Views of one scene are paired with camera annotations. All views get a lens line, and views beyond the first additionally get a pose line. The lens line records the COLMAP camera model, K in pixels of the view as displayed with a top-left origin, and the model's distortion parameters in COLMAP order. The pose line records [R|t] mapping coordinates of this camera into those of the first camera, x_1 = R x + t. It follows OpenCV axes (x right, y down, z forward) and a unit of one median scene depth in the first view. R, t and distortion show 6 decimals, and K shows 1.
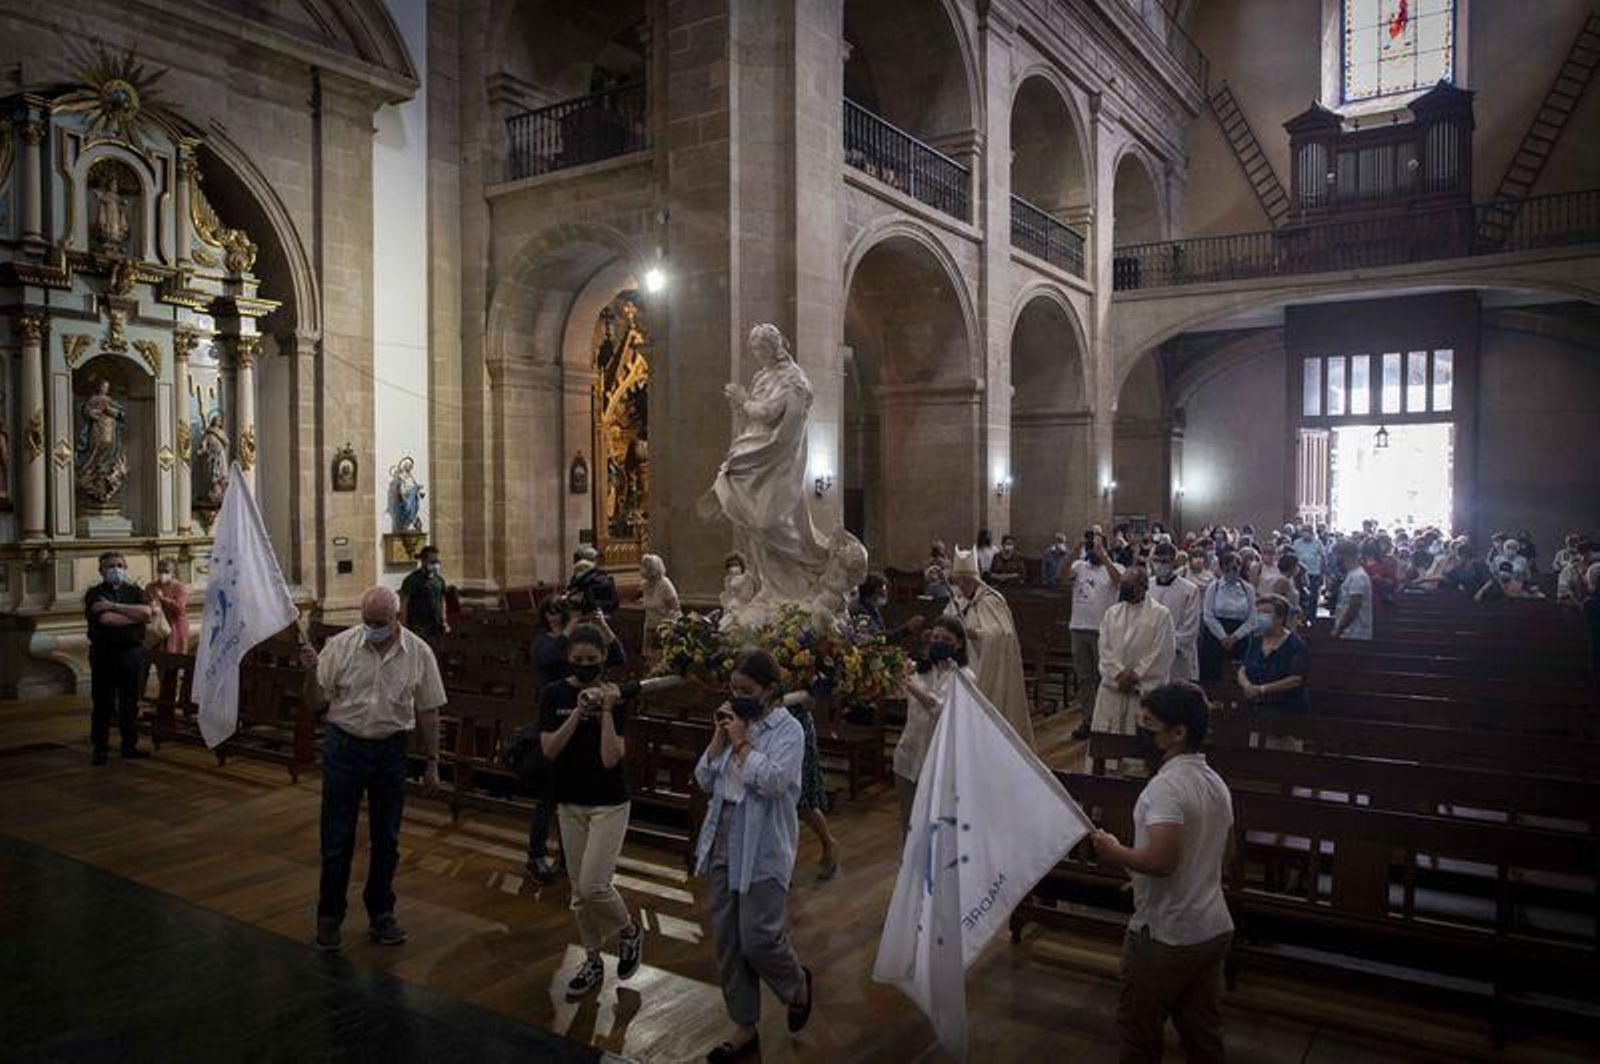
lens RADIAL K [[1178.9, 0, 800.0], [0, 1178.9, 532.0], [0, 0, 1]] dist [-0.036988, 0.039443]
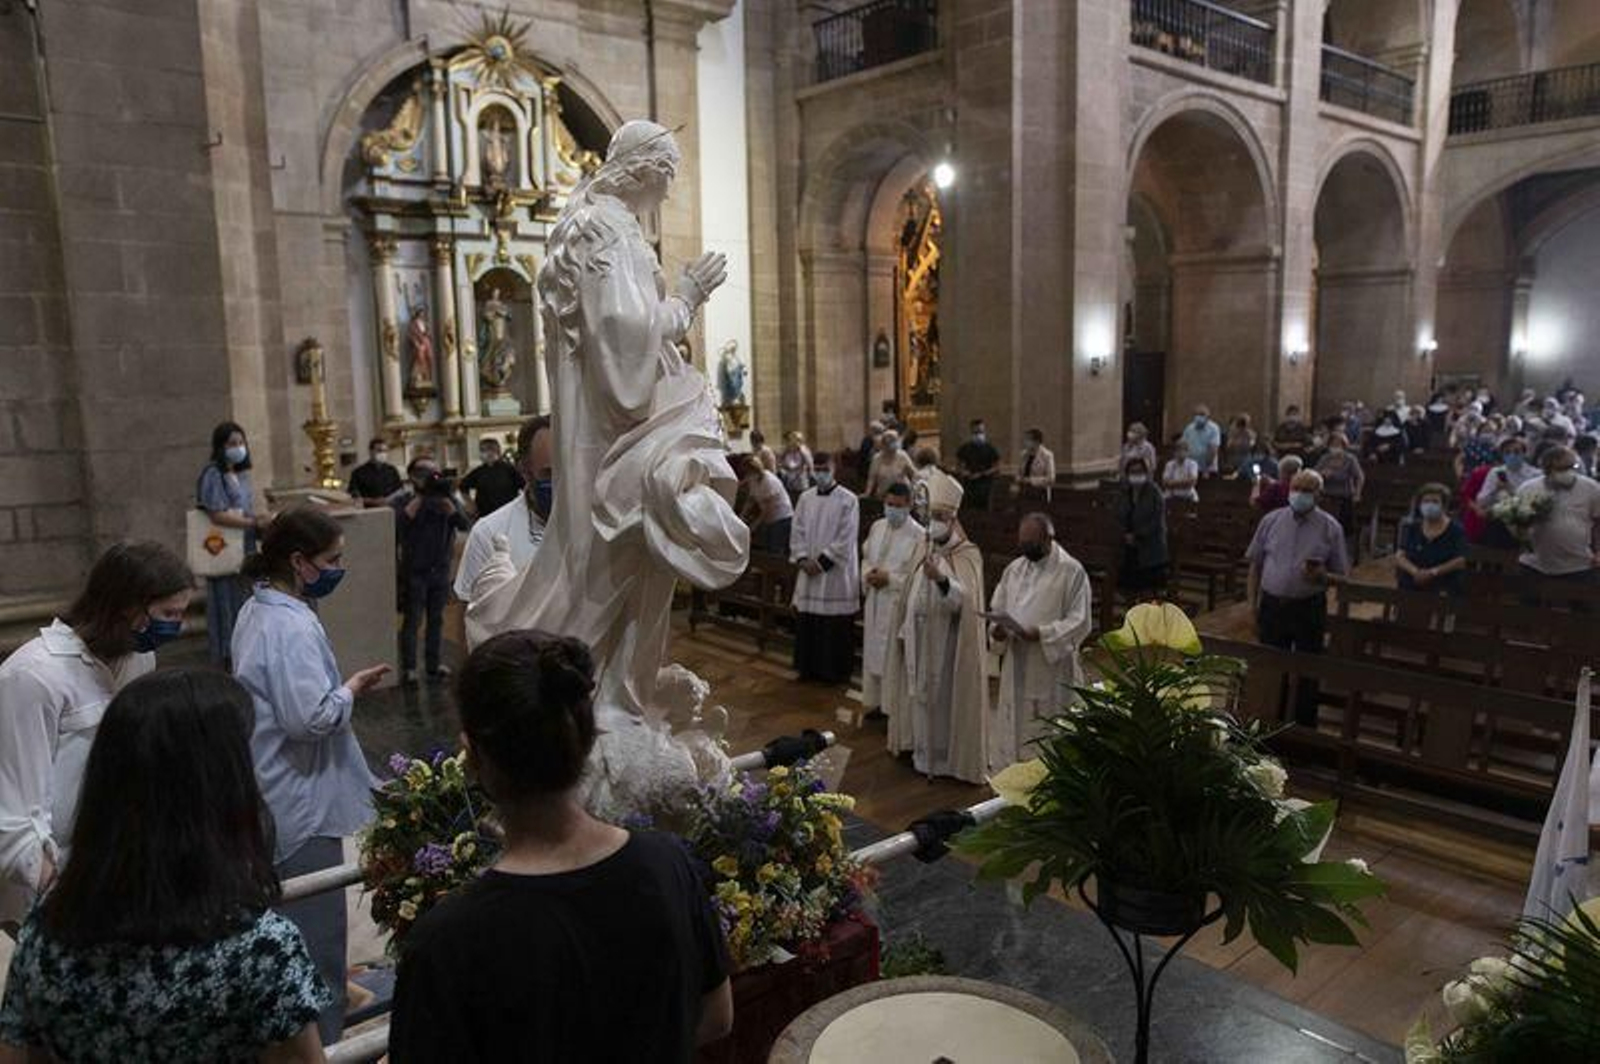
lens RADIAL K [[1178.9, 0, 800.0], [0, 1178.9, 532.0], [0, 0, 1]] dist [-0.036988, 0.039443]
pose [[0.961858, 0.025383, -0.272367, 0.045019], [0.010316, 0.991611, 0.128844, -0.023879], [0.273353, -0.126740, 0.953528, -0.098168]]
